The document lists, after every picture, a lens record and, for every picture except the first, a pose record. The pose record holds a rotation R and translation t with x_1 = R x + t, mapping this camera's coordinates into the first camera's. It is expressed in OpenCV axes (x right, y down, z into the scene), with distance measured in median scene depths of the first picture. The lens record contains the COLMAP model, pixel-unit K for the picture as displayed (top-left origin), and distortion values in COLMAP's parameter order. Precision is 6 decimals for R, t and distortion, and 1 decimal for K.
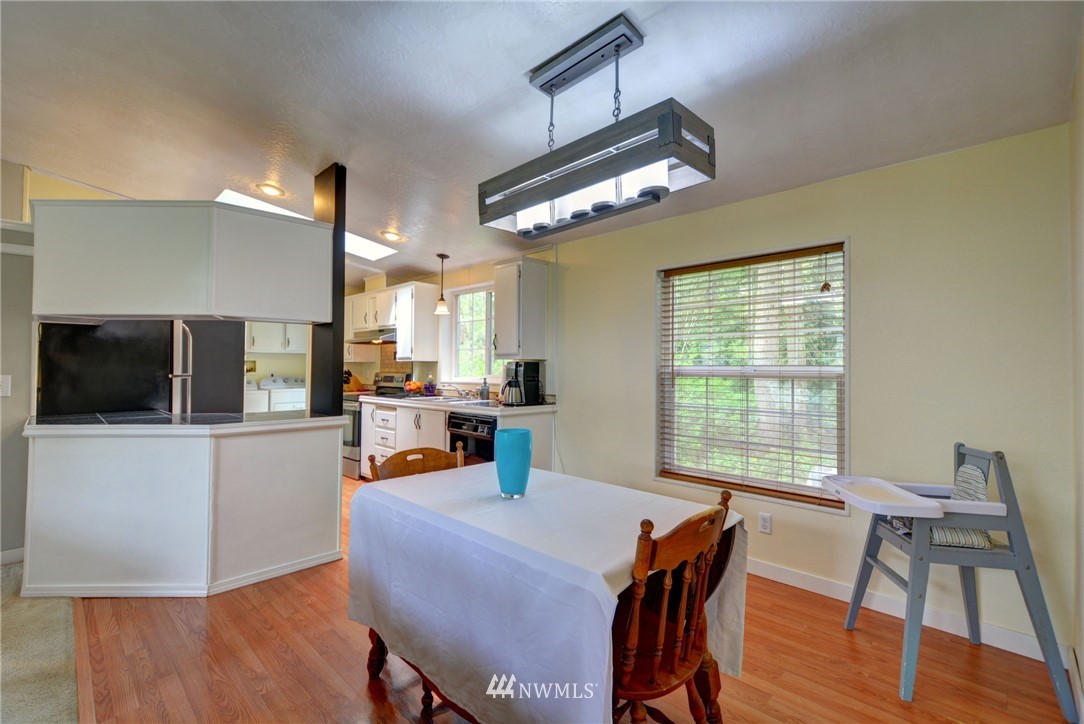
lens RADIAL K [[488.6, 0, 537.3], [0, 488.6, 357.8], [0, 0, 1]] dist [0.001994, 0.000032]
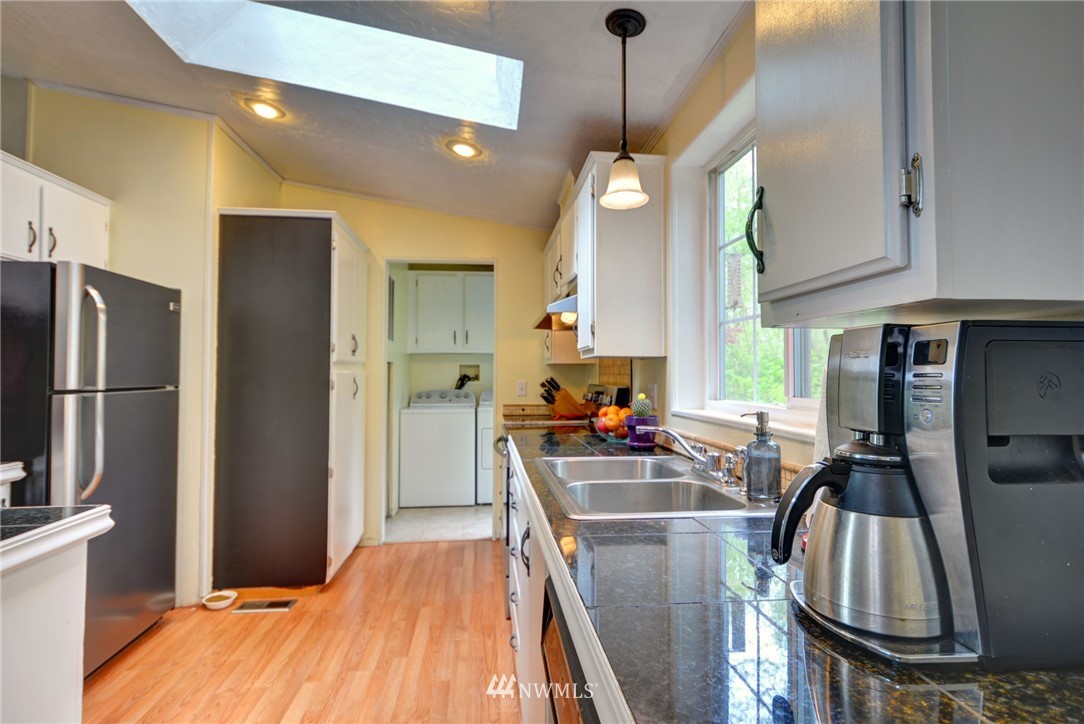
lens RADIAL K [[537.8, 0, 542.0], [0, 537.8, 362.0], [0, 0, 1]] dist [0.004325, 0.000653]
pose [[0.785347, -0.016509, -0.618835, -0.025753], [0.014111, 0.999862, -0.008766, 0.018150], [0.618895, -0.001848, 0.785472, 0.815719]]
